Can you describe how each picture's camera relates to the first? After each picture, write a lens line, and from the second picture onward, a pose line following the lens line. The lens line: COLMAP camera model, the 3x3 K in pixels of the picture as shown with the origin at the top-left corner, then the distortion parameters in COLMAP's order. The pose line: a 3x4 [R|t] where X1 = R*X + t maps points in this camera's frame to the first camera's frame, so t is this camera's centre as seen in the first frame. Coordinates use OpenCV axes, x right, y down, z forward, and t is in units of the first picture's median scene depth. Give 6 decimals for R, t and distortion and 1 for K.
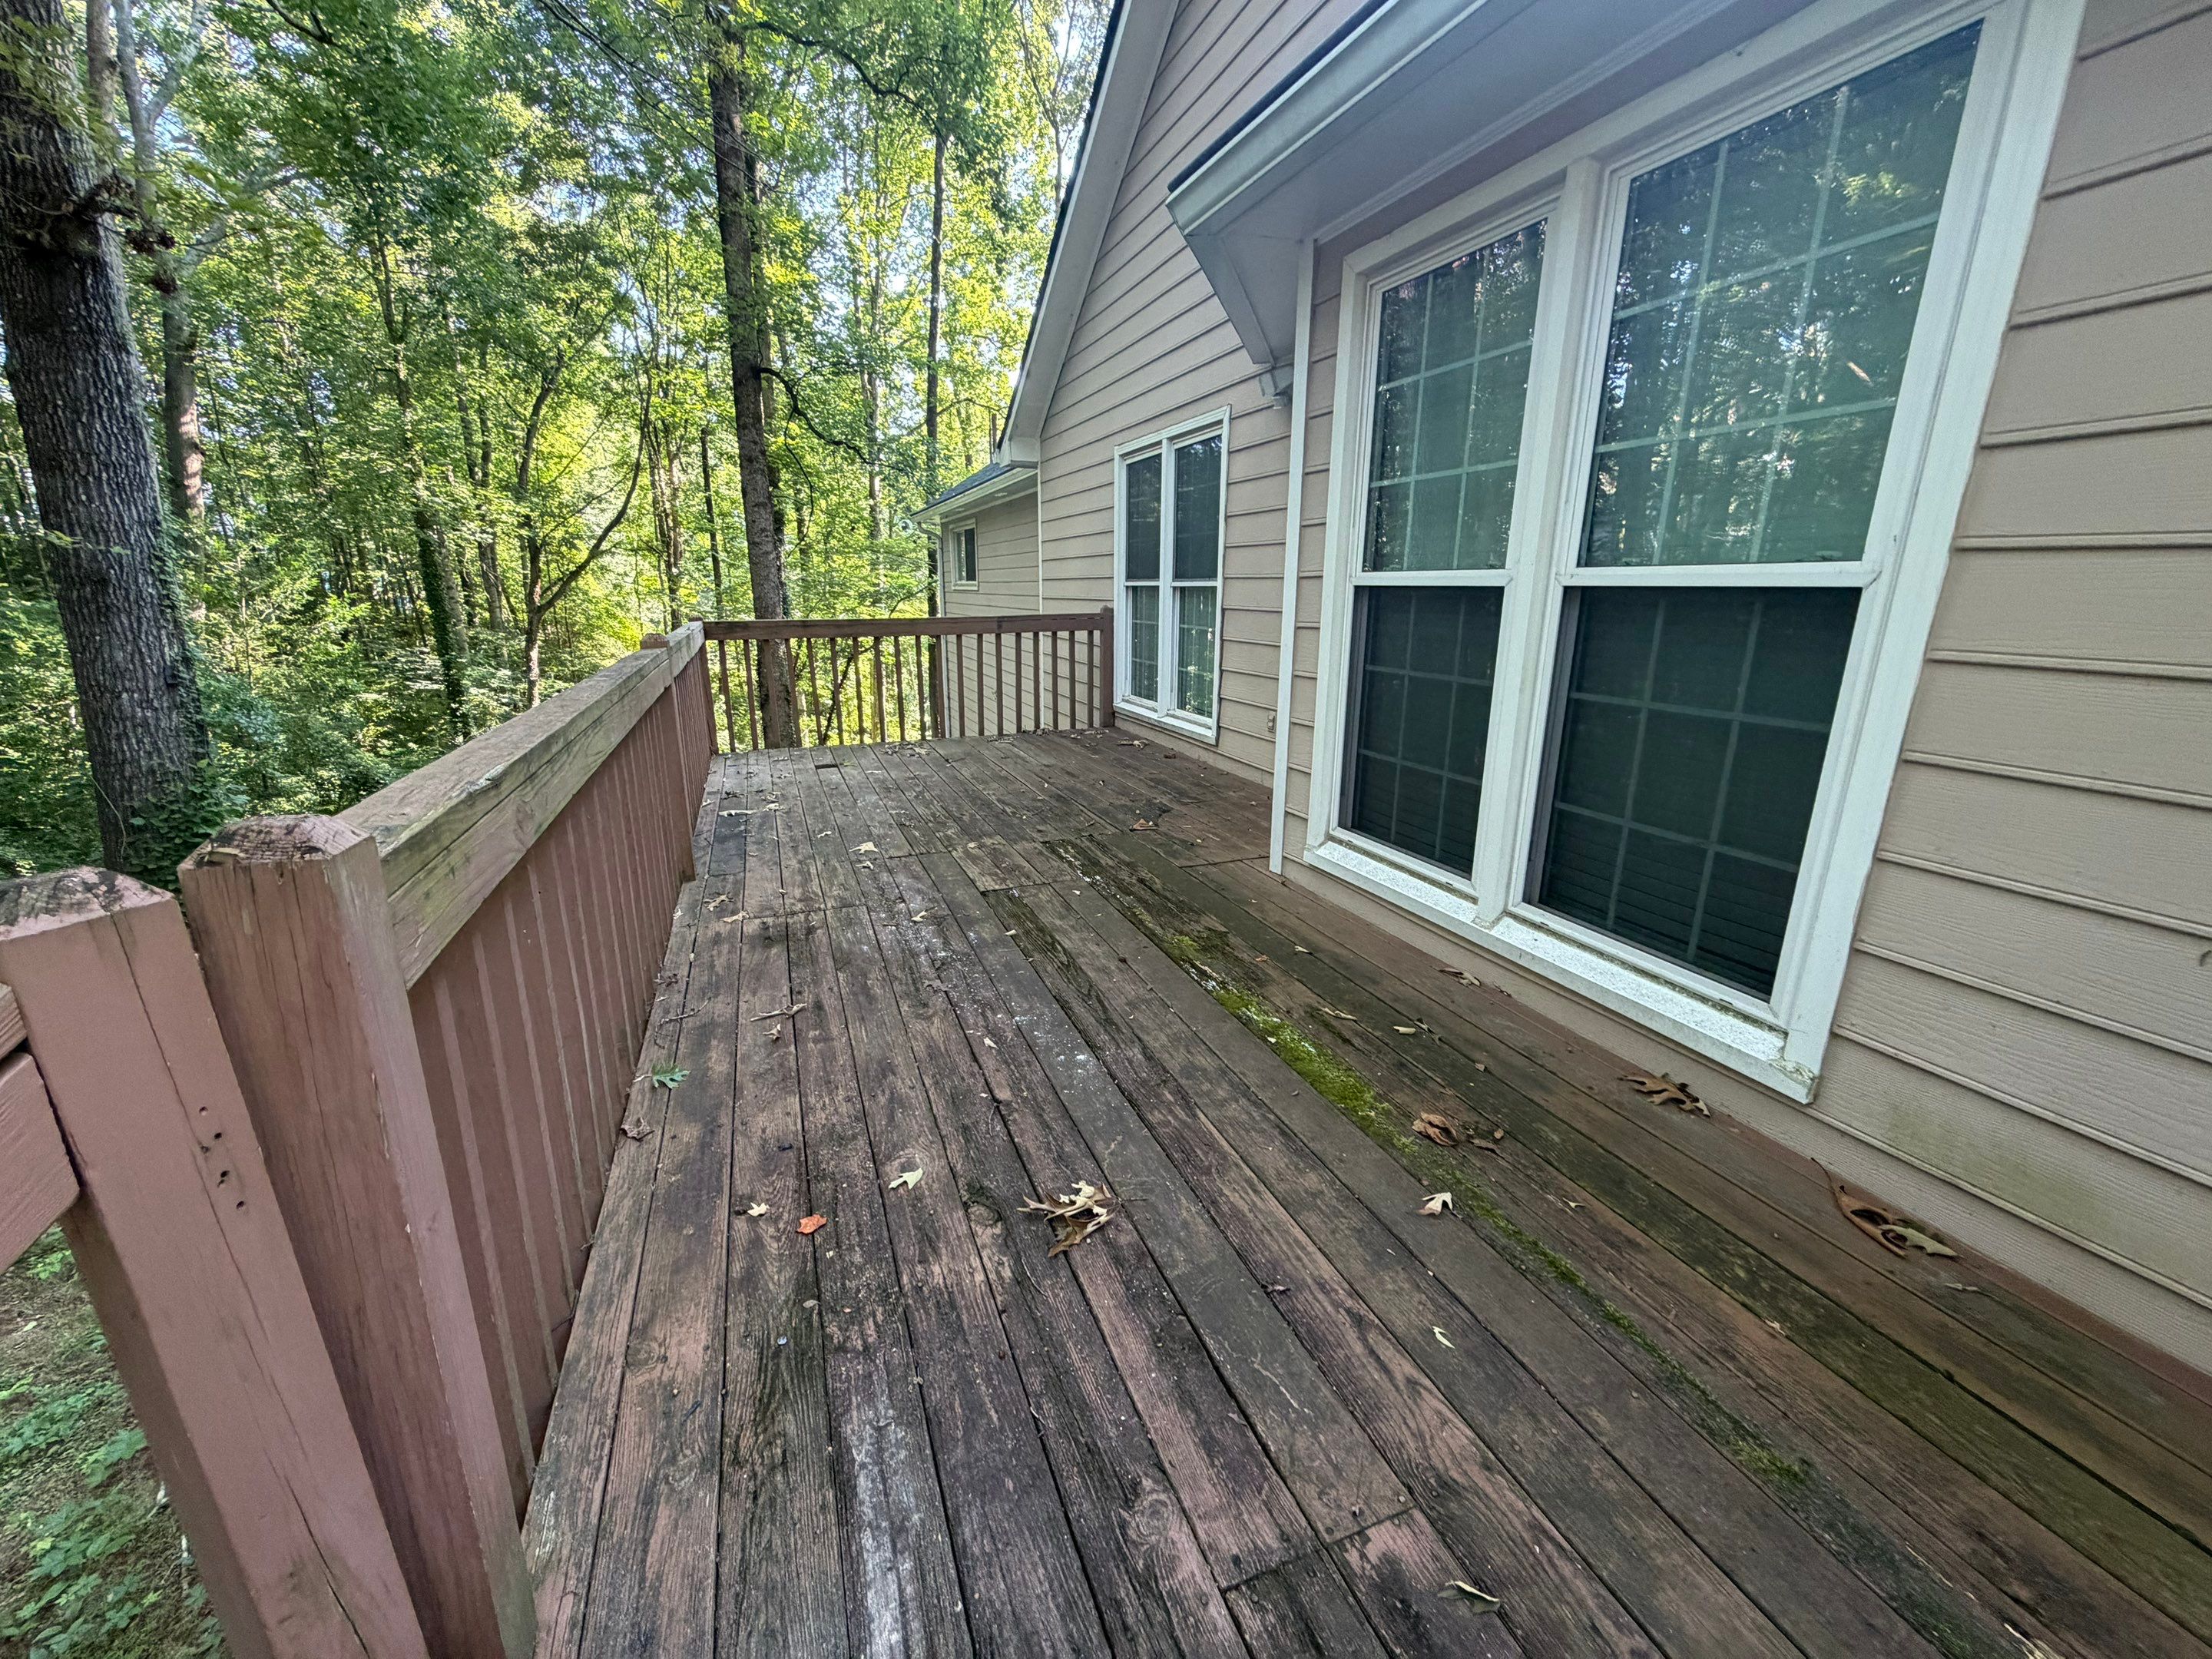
lens RADIAL K [[882.0, 0, 1100.1], [0, 882.0, 830.8], [0, 0, 1]] dist [0.000019, 0.000106]
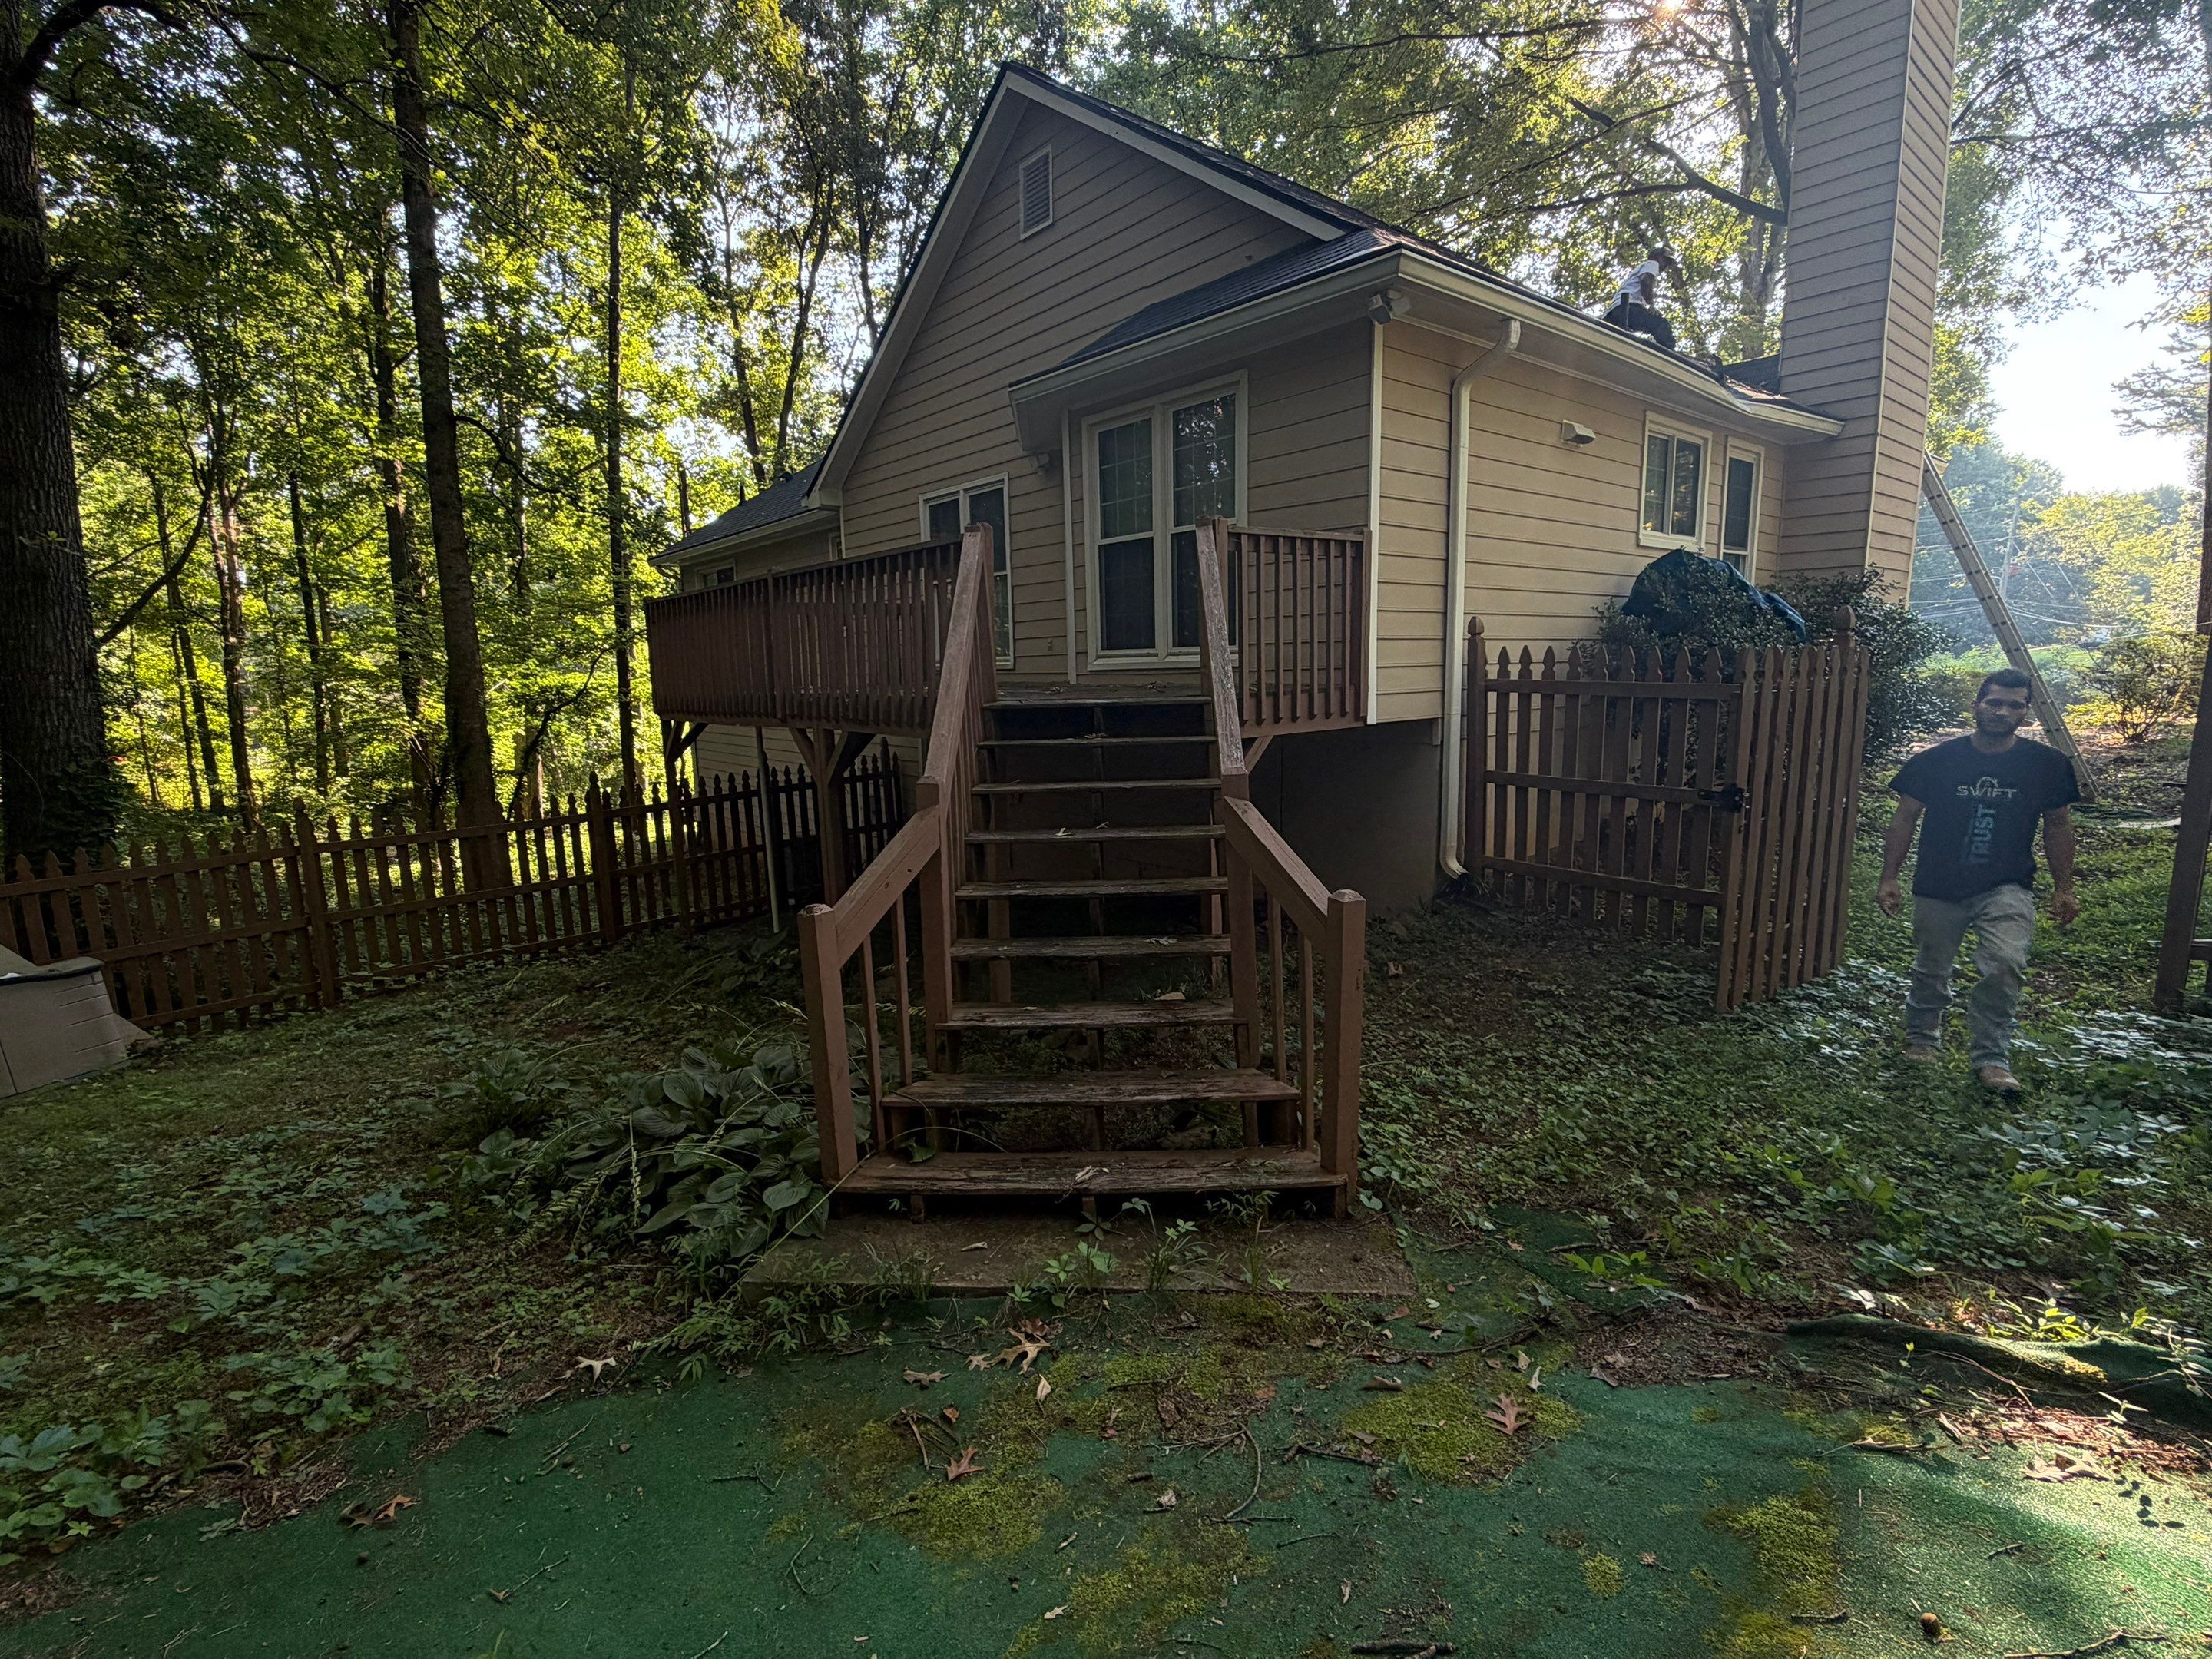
lens RADIAL K [[1046.9, 0, 1103.6], [0, 1046.9, 836.3], [0, 0, 1]] dist [-0.000682, -0.000493]
pose [[0.944856, -0.072748, 0.319304, -0.364130], [0.108588, 0.989451, -0.095894, 0.426298], [-0.308959, 0.125278, 0.942788, -0.871681]]
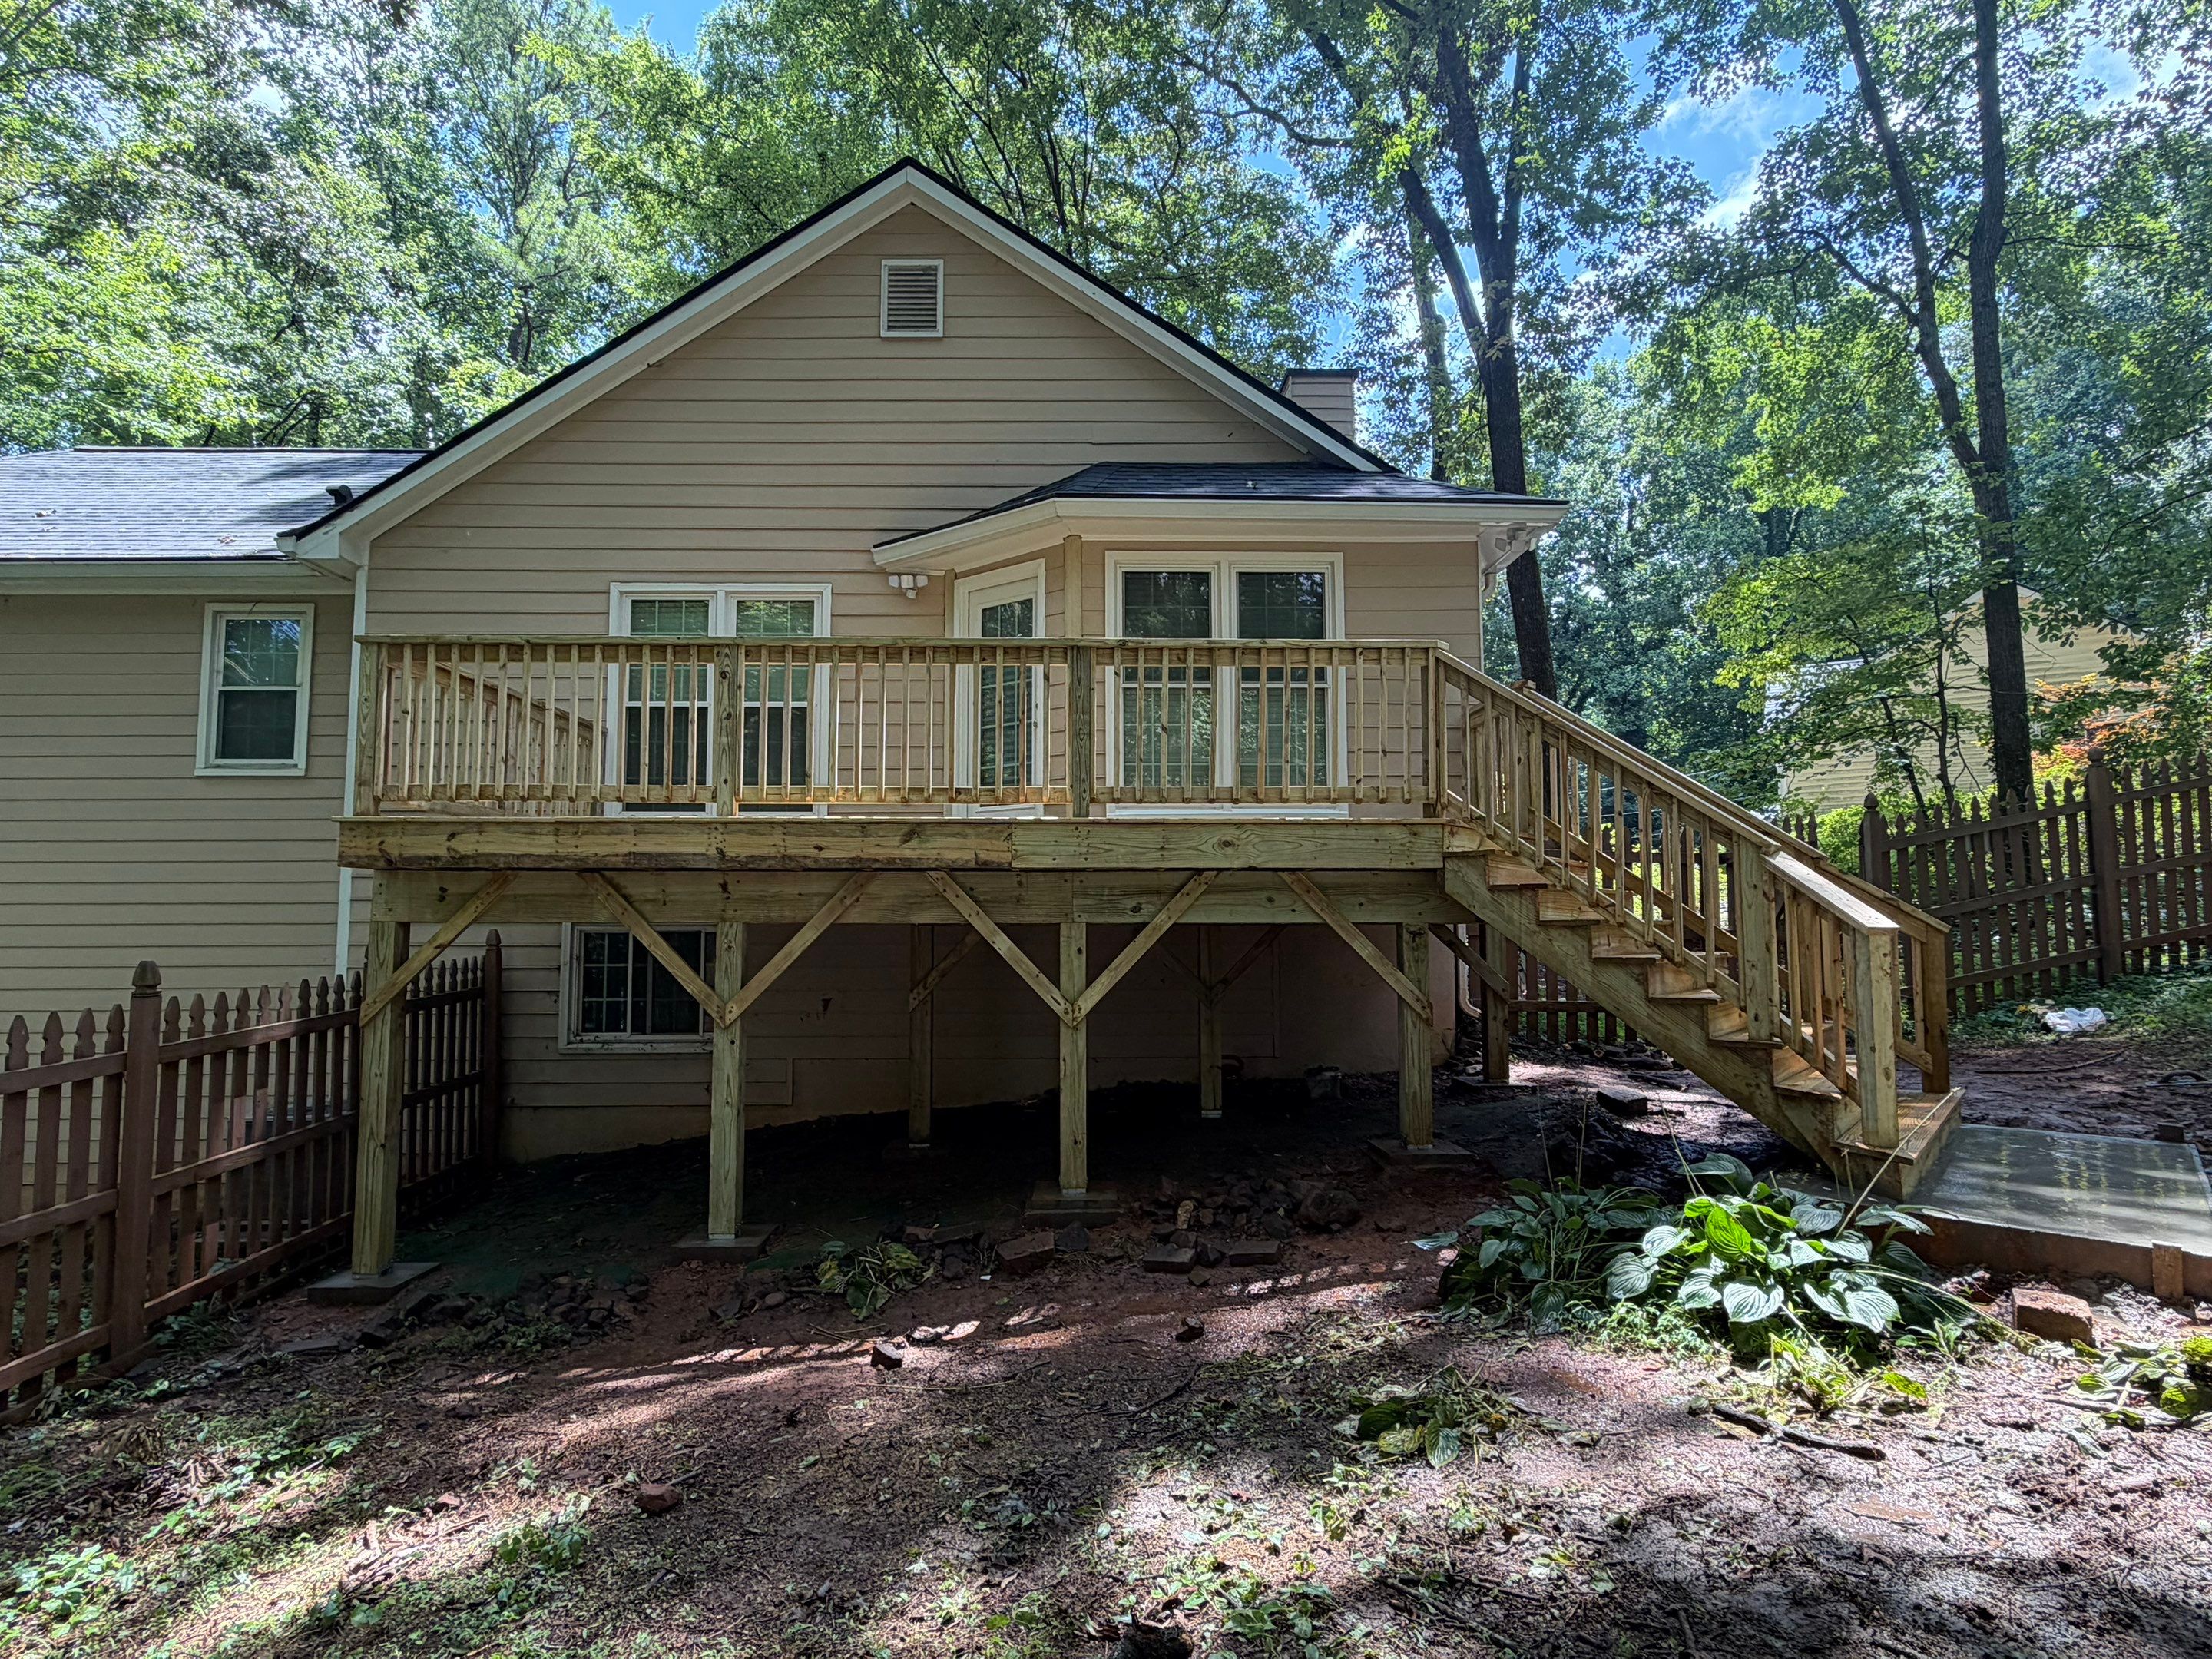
lens RADIAL K [[1163.8, 0, 1104.7], [0, 1163.8, 841.9], [0, 0, 1]] dist [0.000986, 0.000374]
pose [[0.339433, 0.072436, 0.937837, -1.301784], [0.256656, 0.952066, -0.166427, 0.299324], [-0.904938, 0.297193, 0.304571, 0.154229]]
